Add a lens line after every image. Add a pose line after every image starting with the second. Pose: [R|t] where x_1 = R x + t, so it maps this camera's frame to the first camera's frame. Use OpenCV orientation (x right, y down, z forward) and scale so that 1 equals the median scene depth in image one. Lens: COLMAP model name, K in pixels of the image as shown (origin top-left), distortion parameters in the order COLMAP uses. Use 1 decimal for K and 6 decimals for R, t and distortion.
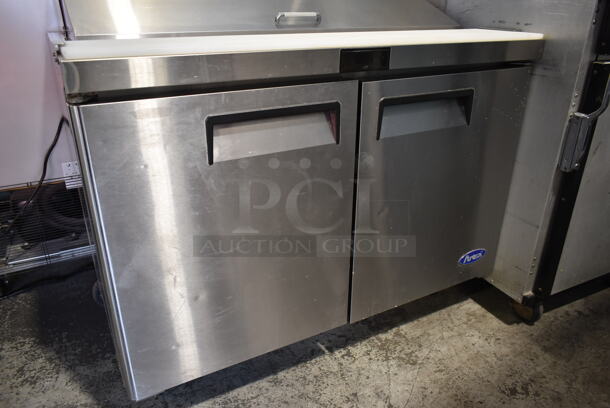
lens RADIAL K [[461.7, 0, 305.0], [0, 461.7, 204.0], [0, 0, 1]] dist [-0.007433, -0.003125]
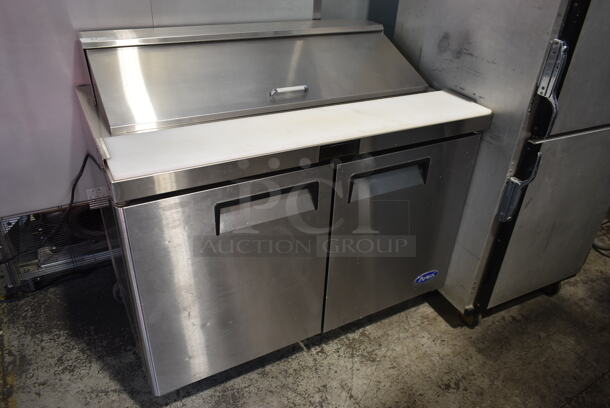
lens RADIAL K [[461.7, 0, 305.0], [0, 461.7, 204.0], [0, 0, 1]] dist [-0.007433, -0.003125]
pose [[0.999301, 0.031593, 0.019981, 0.010715], [-0.033793, 0.992015, 0.121510, -0.236207], [-0.015982, -0.122100, 0.992389, -0.206450]]
